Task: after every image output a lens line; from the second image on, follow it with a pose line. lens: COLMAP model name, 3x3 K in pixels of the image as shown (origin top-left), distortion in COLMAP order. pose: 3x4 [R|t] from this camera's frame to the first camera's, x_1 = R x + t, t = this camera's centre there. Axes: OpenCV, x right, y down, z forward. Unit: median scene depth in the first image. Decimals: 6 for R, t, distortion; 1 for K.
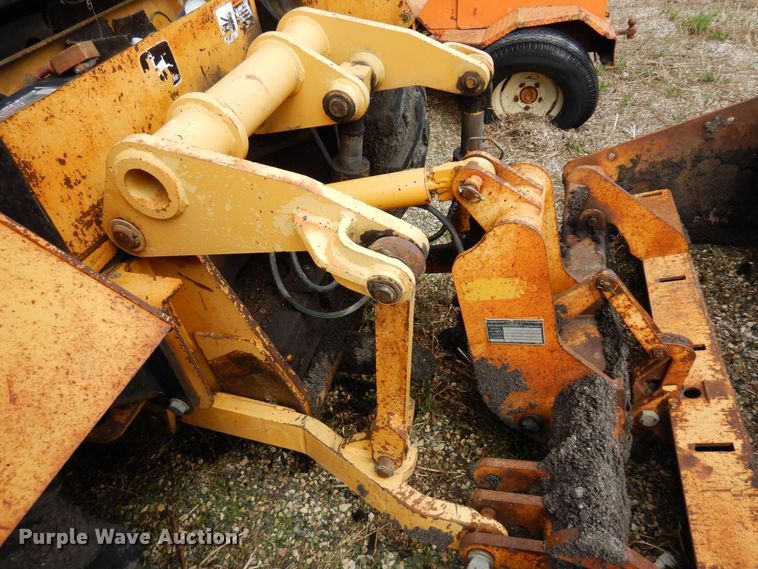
lens RADIAL K [[533.7, 0, 381.7], [0, 533.7, 280.1], [0, 0, 1]] dist [0.008677, -0.003920]
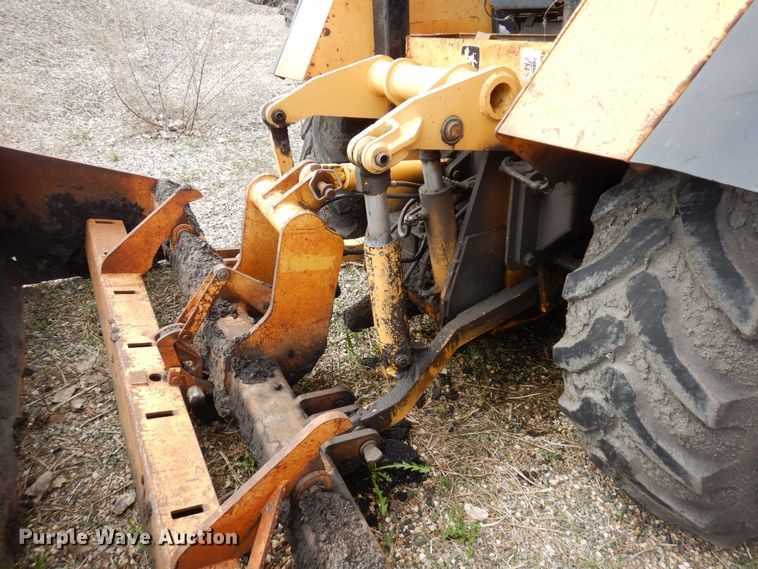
lens RADIAL K [[533.7, 0, 381.7], [0, 533.7, 280.1], [0, 0, 1]] dist [0.008677, -0.003920]
pose [[-0.692924, 0.427003, -0.580969, 0.502696], [-0.401551, 0.440695, 0.802835, -0.639962], [0.598843, 0.789592, -0.133905, 0.778059]]
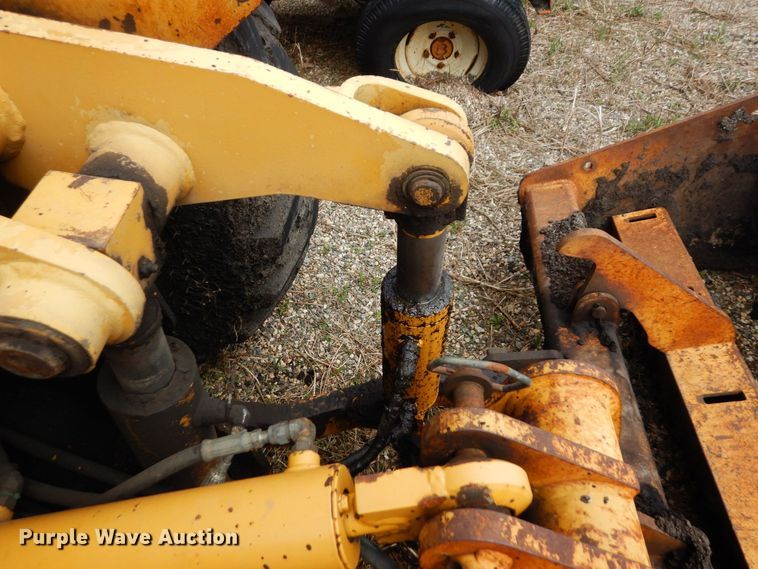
lens RADIAL K [[553.3, 0, 386.0], [0, 553.3, 294.3], [0, 0, 1]] dist [-0.011821, 0.000855]
pose [[0.978117, -0.119433, 0.170363, 0.036223], [0.095975, 0.985509, 0.139862, -0.201270], [-0.184599, -0.120451, 0.975405, 0.347176]]
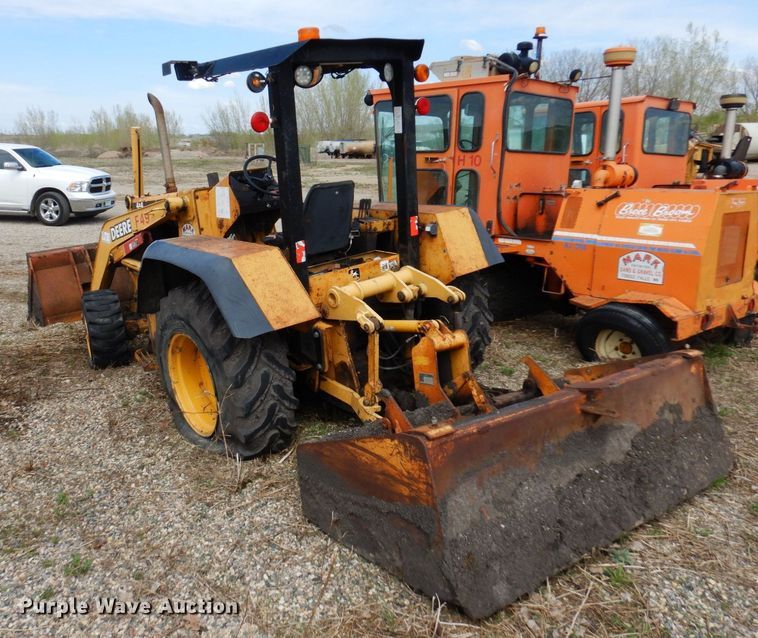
lens RADIAL K [[613.0, 0, 379.0], [0, 613.0, 319.0], [0, 0, 1]] dist [0.001948, -0.000365]
pose [[0.856249, 0.215786, -0.469334, 0.775825], [-0.365906, 0.894691, -0.256203, 0.383930], [0.364624, 0.391106, 0.845036, -1.021310]]
